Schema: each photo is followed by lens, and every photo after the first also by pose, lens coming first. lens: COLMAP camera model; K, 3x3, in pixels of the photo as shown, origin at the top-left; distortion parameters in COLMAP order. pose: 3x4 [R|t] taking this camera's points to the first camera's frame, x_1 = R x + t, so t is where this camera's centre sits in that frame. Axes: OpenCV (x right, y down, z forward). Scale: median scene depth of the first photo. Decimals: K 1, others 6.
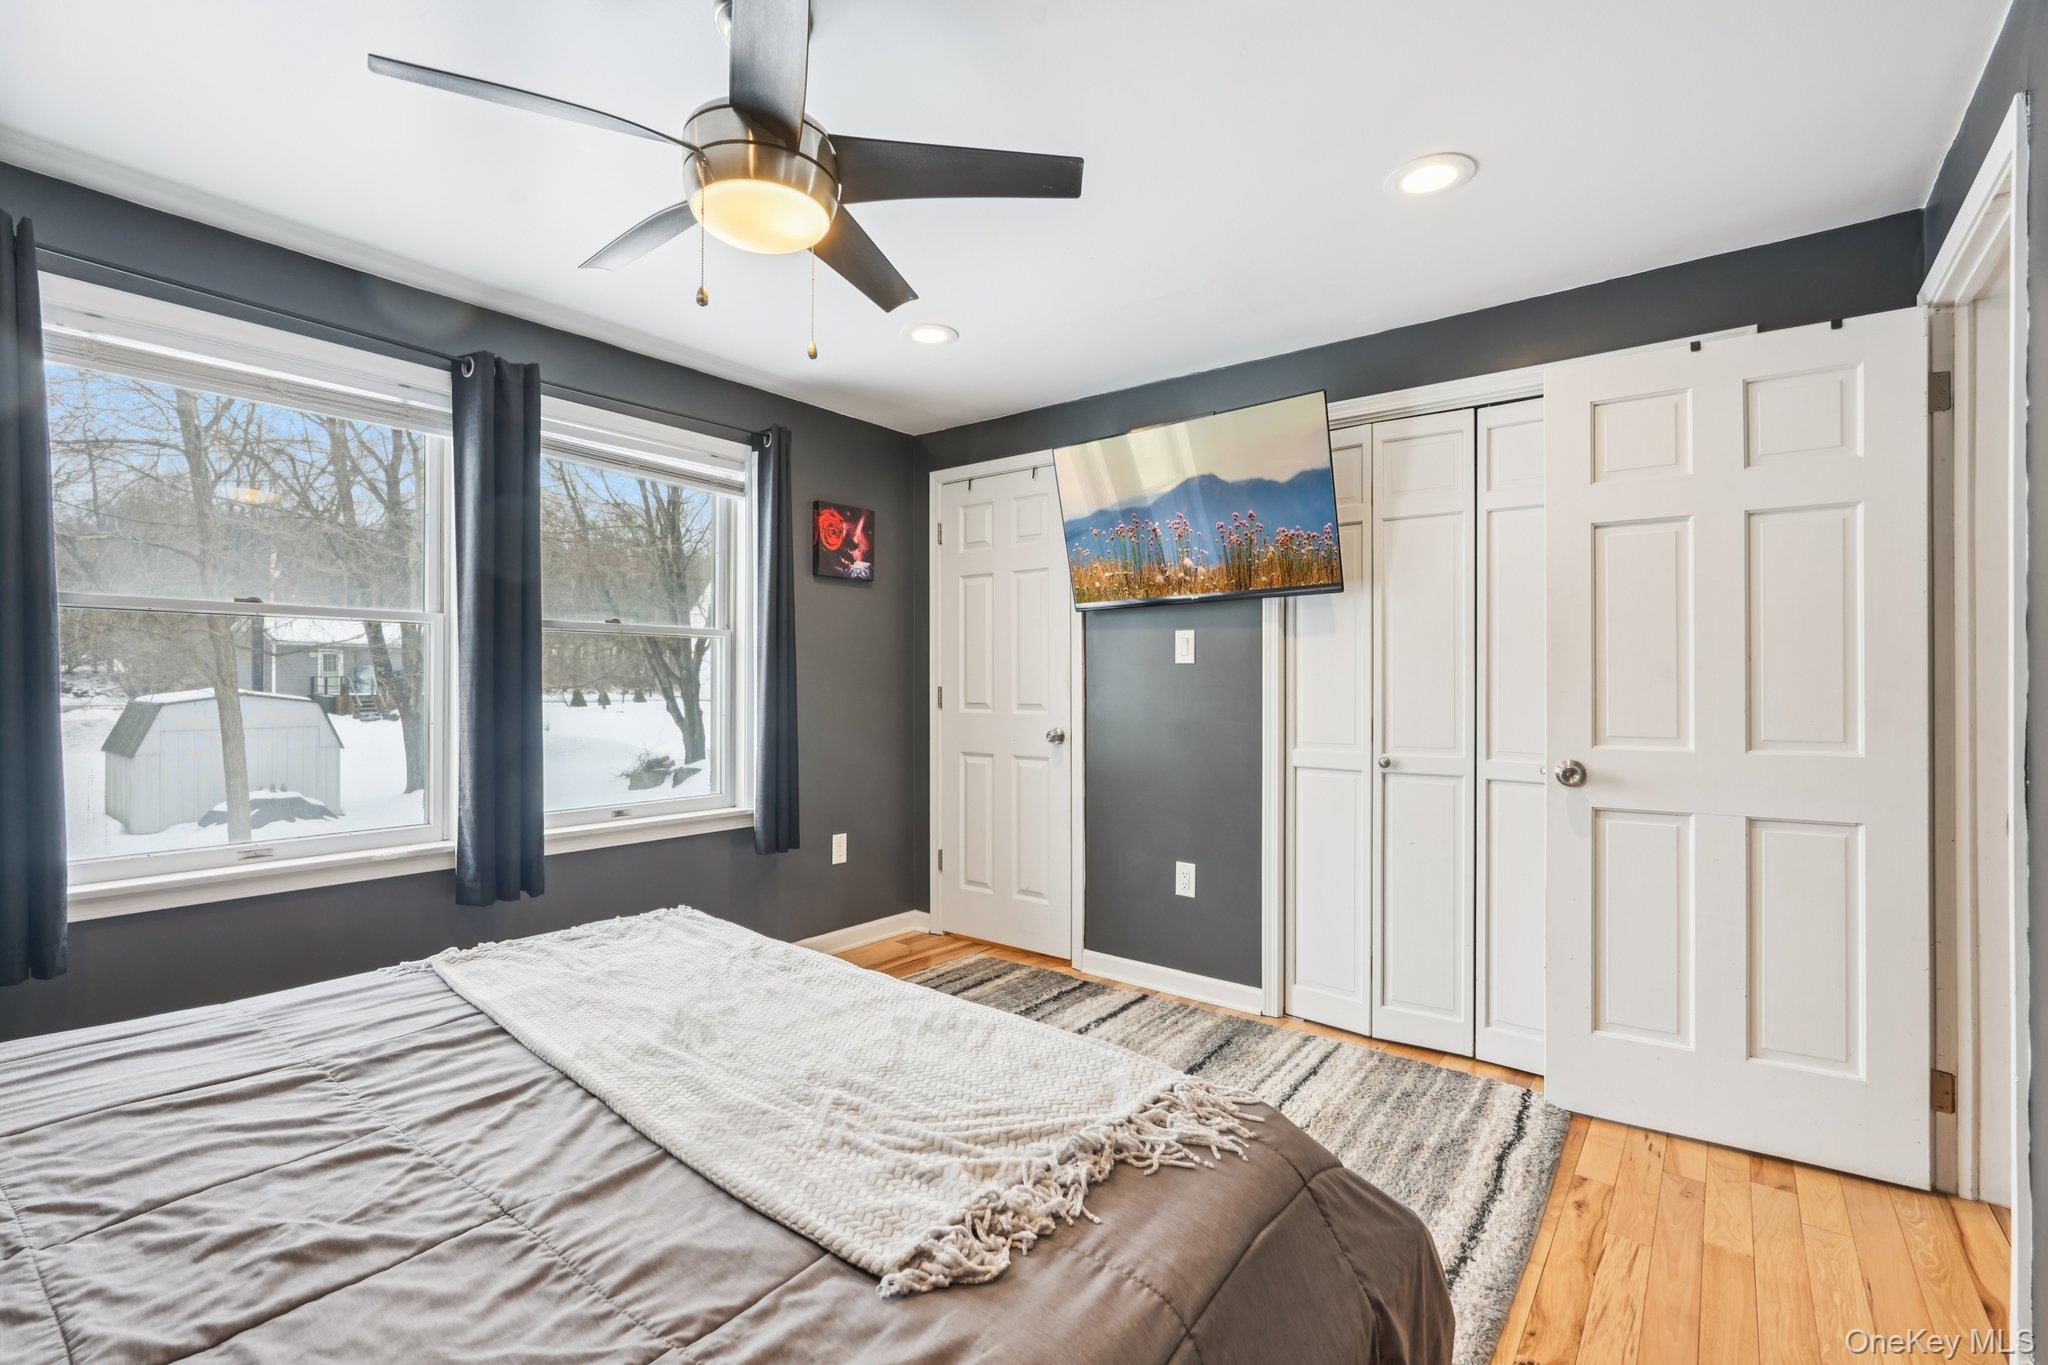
lens RADIAL K [[909.7, 0, 1042.5], [0, 909.7, 679.2], [0, 0, 1]] dist [0.000339, 0.000406]
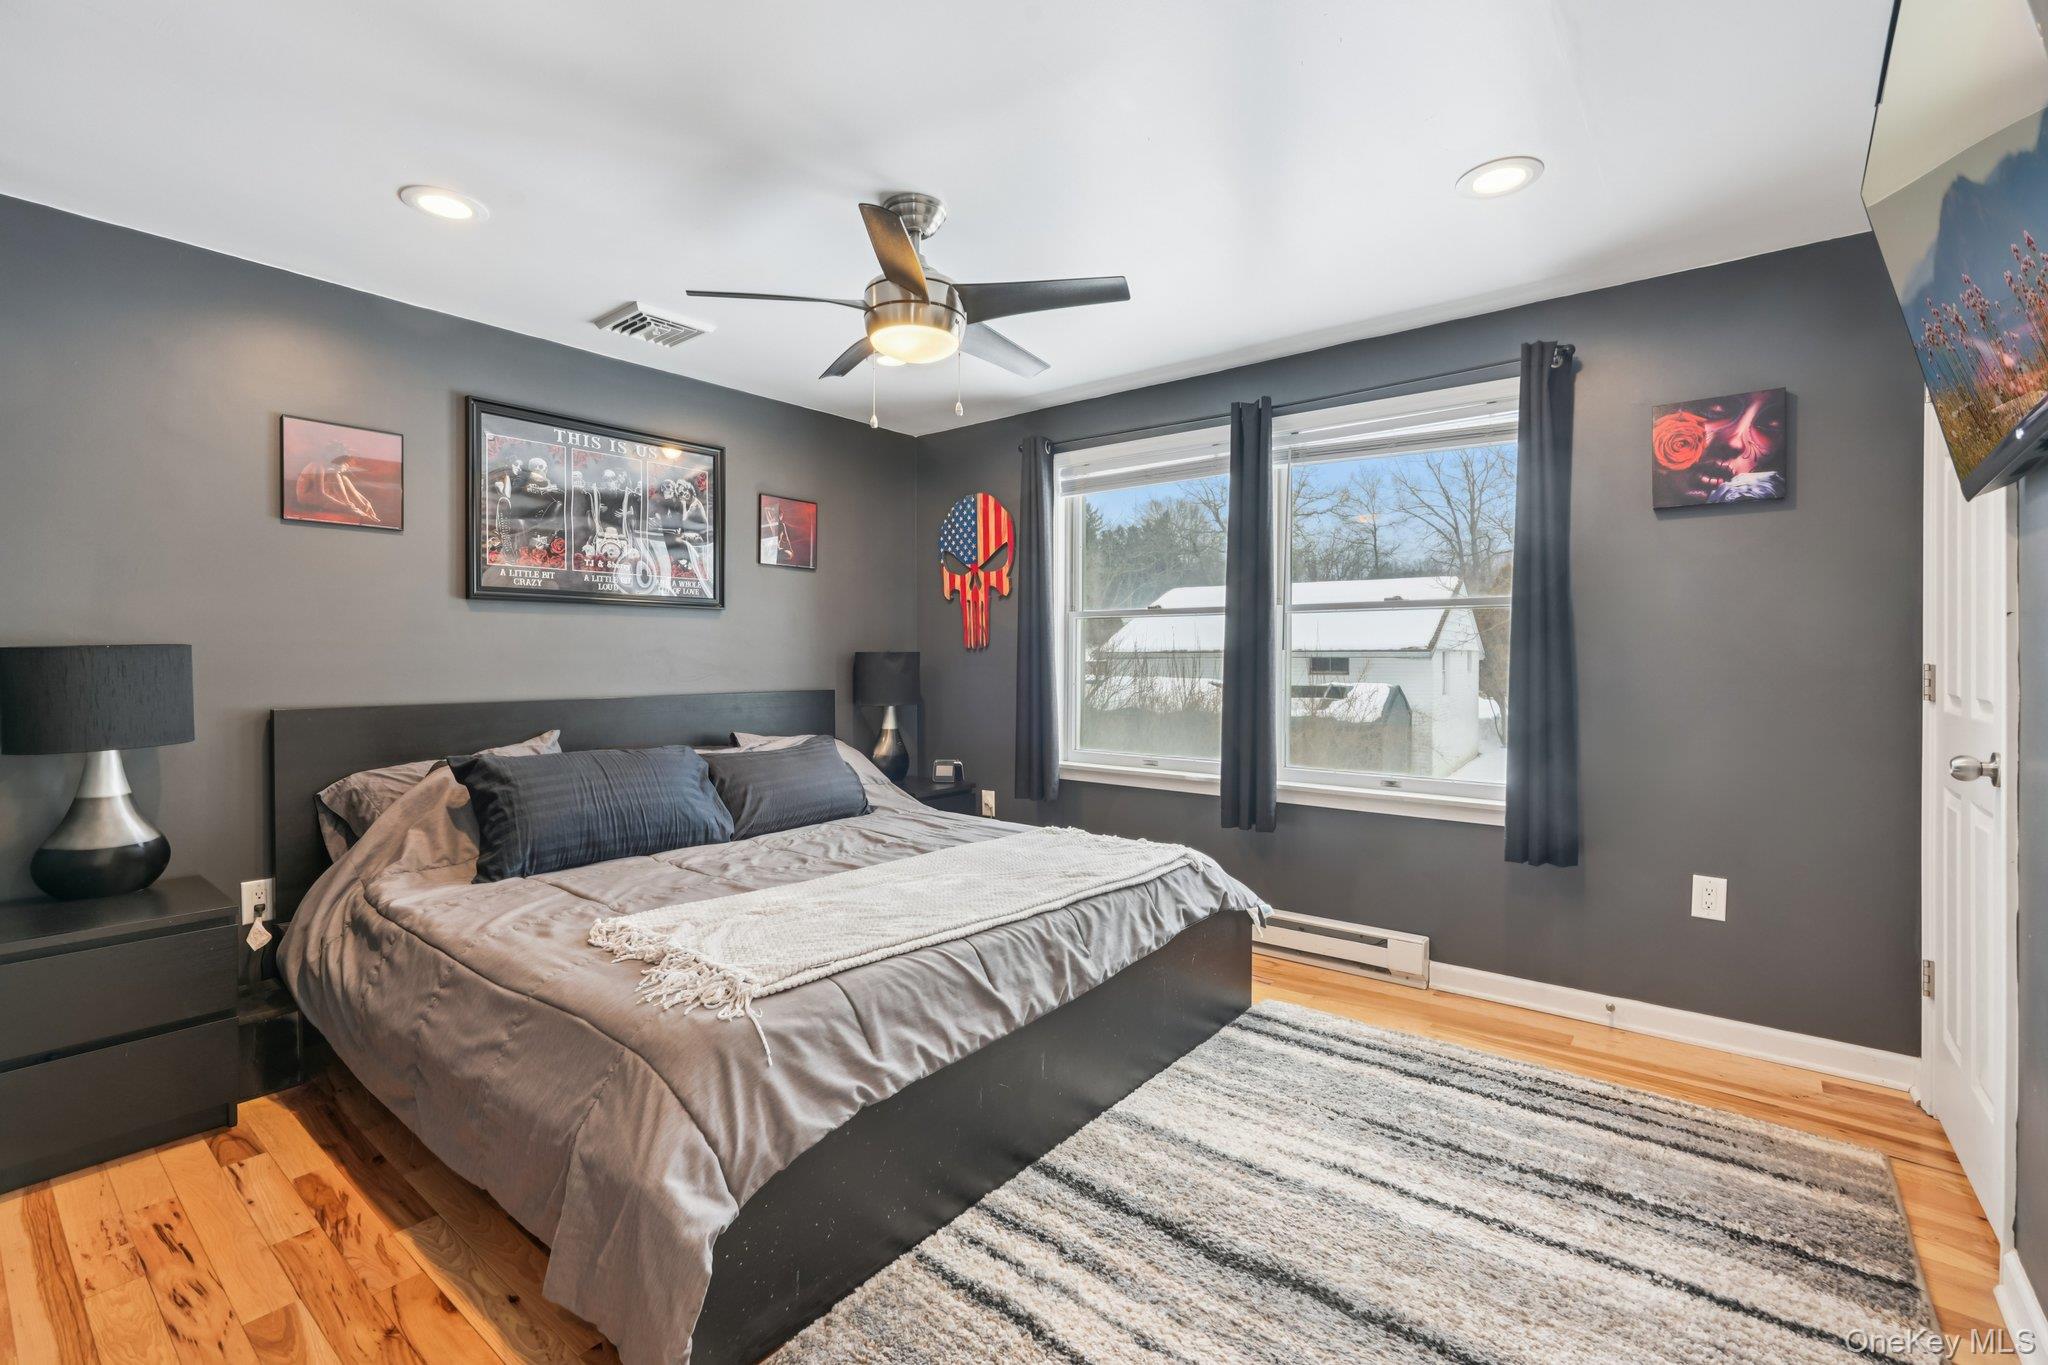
lens RADIAL K [[909.7, 0, 1042.5], [0, 909.7, 679.2], [0, 0, 1]] dist [0.000339, 0.000406]
pose [[-0.013852, 0.011340, -0.999840, 0.517726], [-0.004592, 0.999924, 0.011405, 0.016034], [0.999894, 0.004749, -0.013798, 0.552647]]
